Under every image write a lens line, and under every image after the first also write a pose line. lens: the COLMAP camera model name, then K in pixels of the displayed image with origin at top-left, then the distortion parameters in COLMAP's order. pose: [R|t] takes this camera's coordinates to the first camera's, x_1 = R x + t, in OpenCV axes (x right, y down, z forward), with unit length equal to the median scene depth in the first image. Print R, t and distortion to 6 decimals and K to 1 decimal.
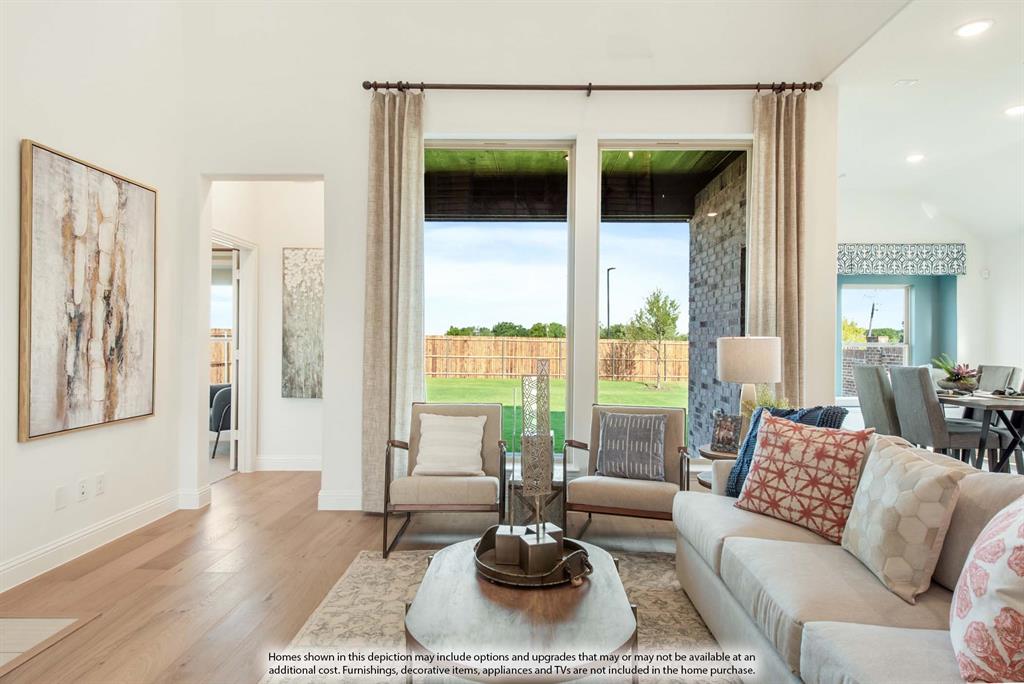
lens RADIAL K [[615.3, 0, 525.5], [0, 615.3, 342.3], [0, 0, 1]] dist [0.012138, 0.001773]
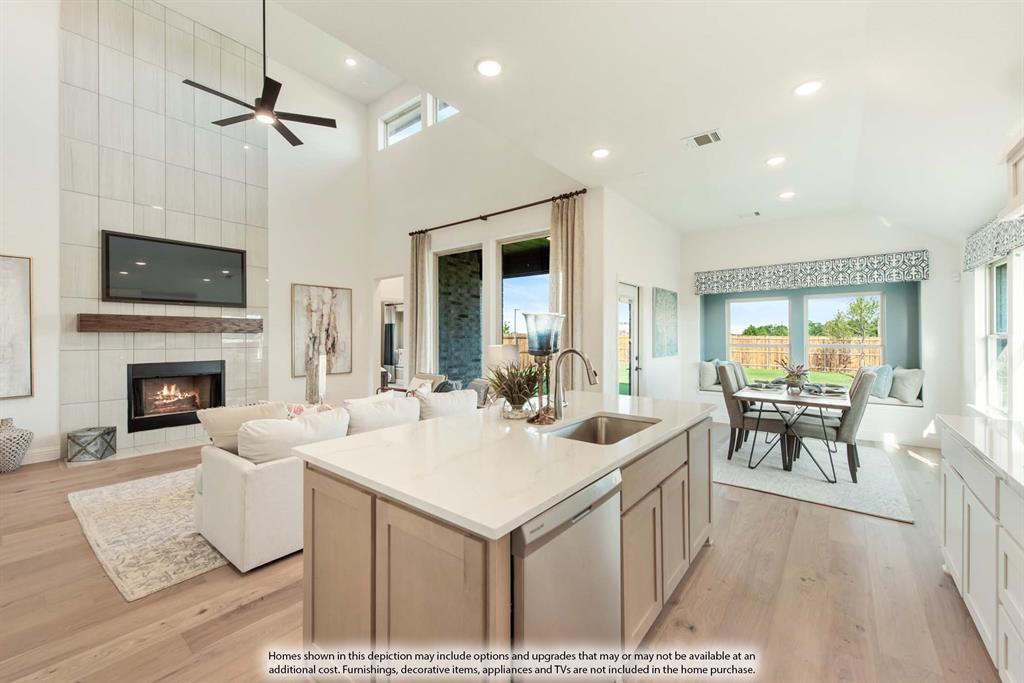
lens RADIAL K [[412.8, 0, 510.3], [0, 412.8, 334.6], [0, 0, 1]] dist [0.013350, -0.002889]
pose [[0.782776, -0.012603, -0.622176, 1.007851], [0.005706, 0.999898, -0.013075, -0.019455], [0.622277, 0.006684, 0.782769, 0.024689]]
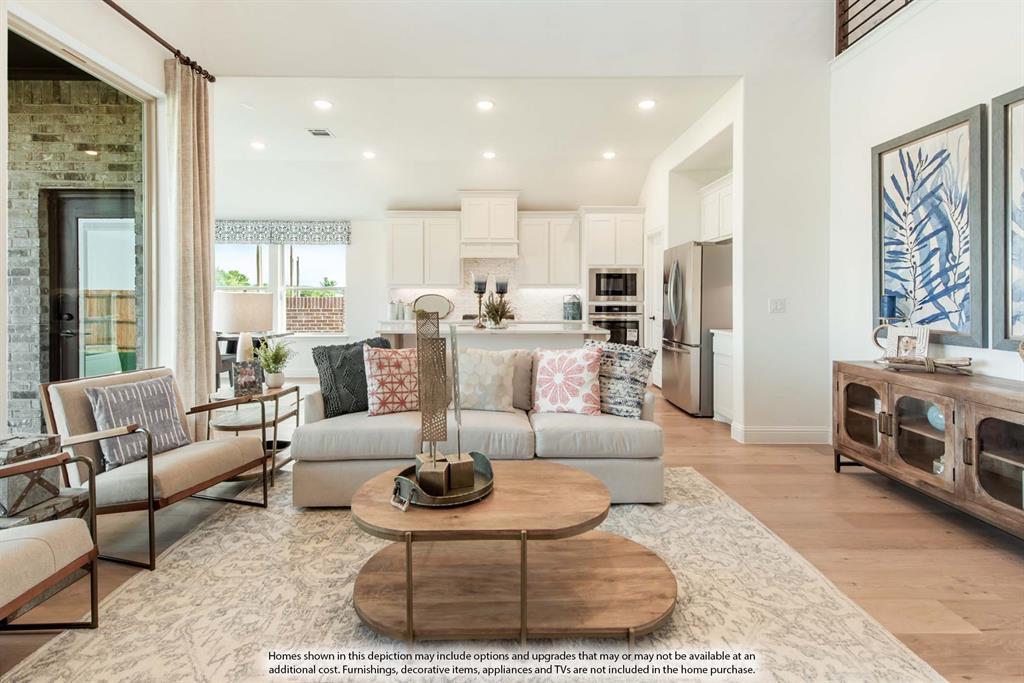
lens RADIAL K [[467.1, 0, 502.6], [0, 467.1, 300.7], [0, 0, 1]] dist [0.019106, -0.002549]
pose [[-0.017810, -0.017344, 0.999691, -0.449607], [0.003880, 0.999841, 0.017416, -0.004215], [-0.999834, 0.004189, -0.017740, 0.467331]]
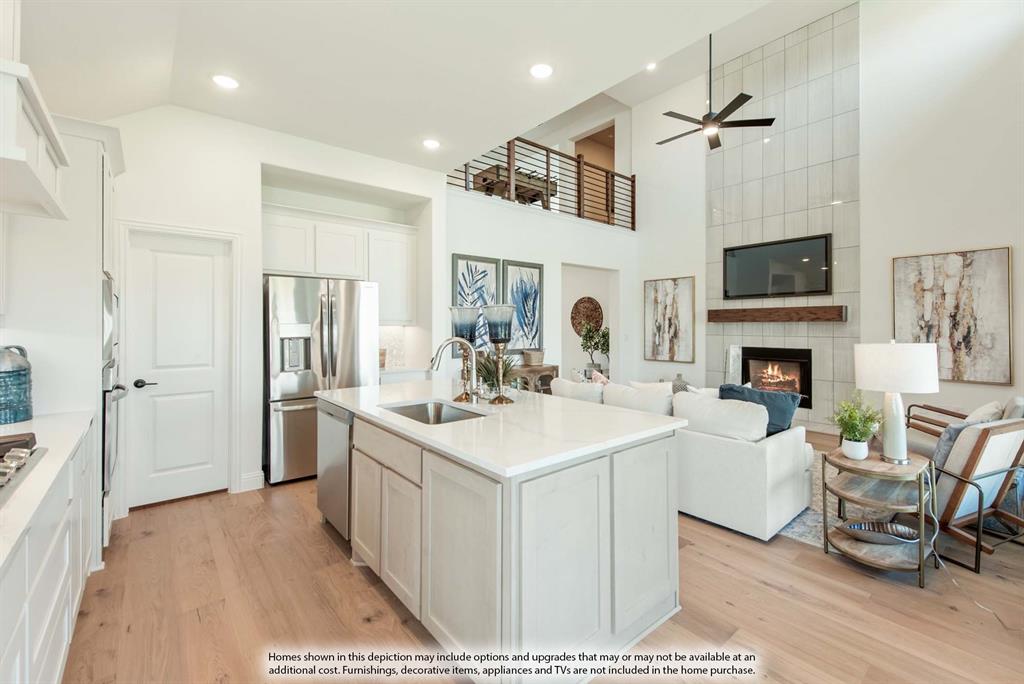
lens RADIAL K [[434.4, 0, 531.9], [0, 434.4, 324.3], [0, 0, 1]] dist [0.013250, -0.001435]
pose [[-0.746331, -0.009880, -0.665502, 1.064941], [-0.006972, 0.999951, -0.007026, -0.023034], [0.665539, -0.000603, -0.746363, 0.982761]]
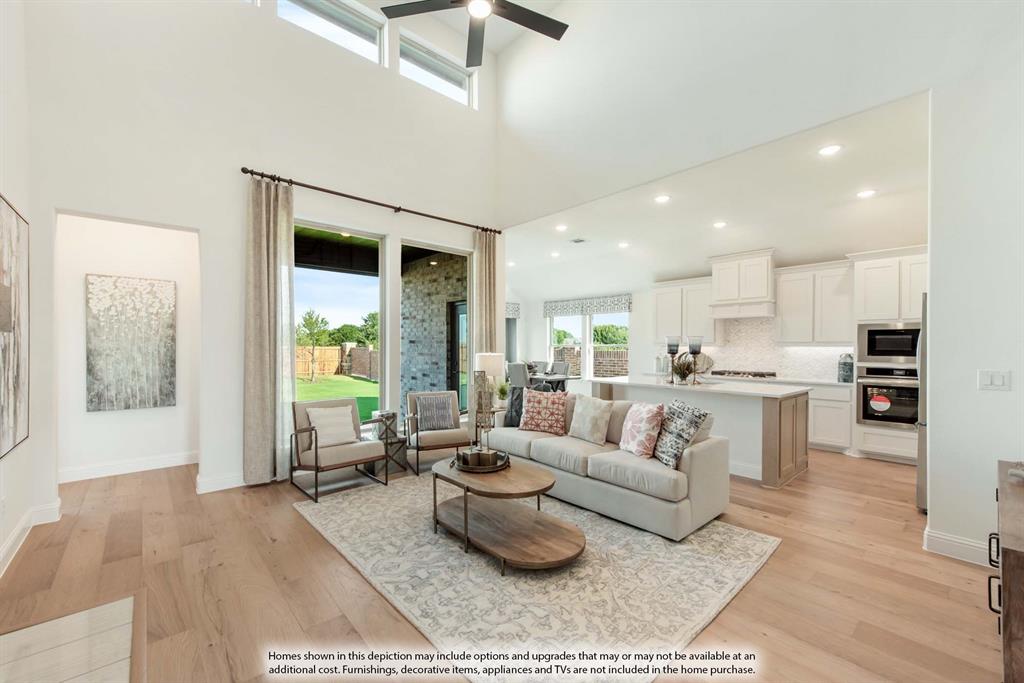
lens RADIAL K [[412.8, 0, 513.0], [0, 412.8, 352.8], [0, 0, 1]] dist [0.013350, -0.002889]
pose [[0.740757, -0.018963, 0.671505, -0.448770], [0.007246, 0.999769, 0.020240, -0.032269], [-0.671734, -0.010128, 0.740723, -0.071561]]
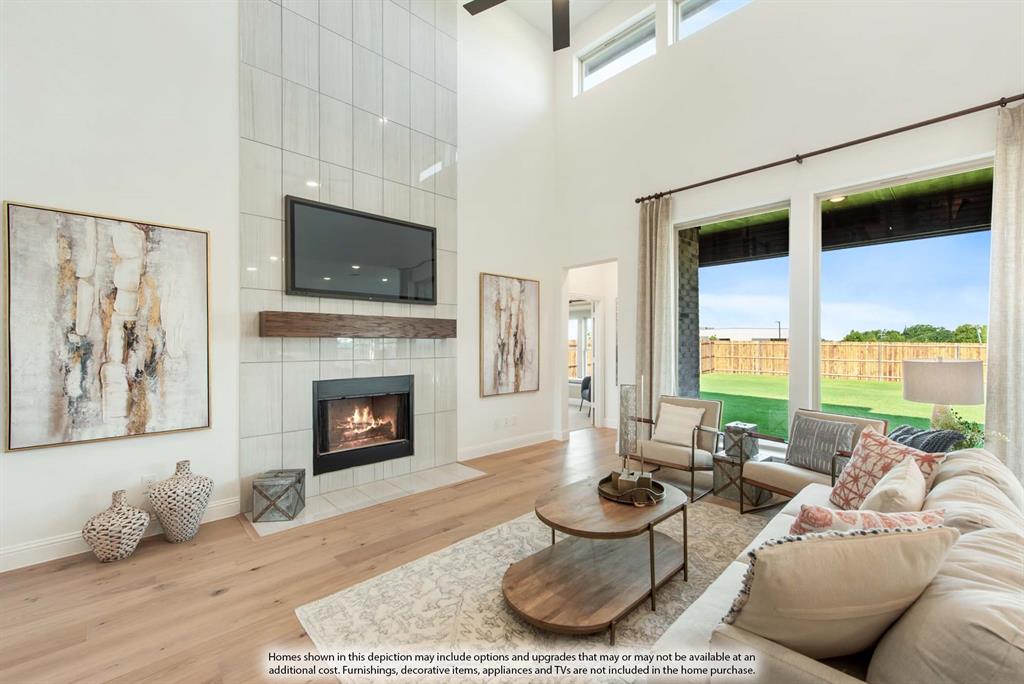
lens RADIAL K [[412.8, 0, 501.6], [0, 412.8, 343.1], [0, 0, 1]] dist [0.013350, -0.002889]
pose [[0.684417, -0.010796, -0.729011, 0.302597], [0.004999, 0.999936, -0.010116, -0.025170], [0.729074, 0.003279, 0.684427, -0.028563]]
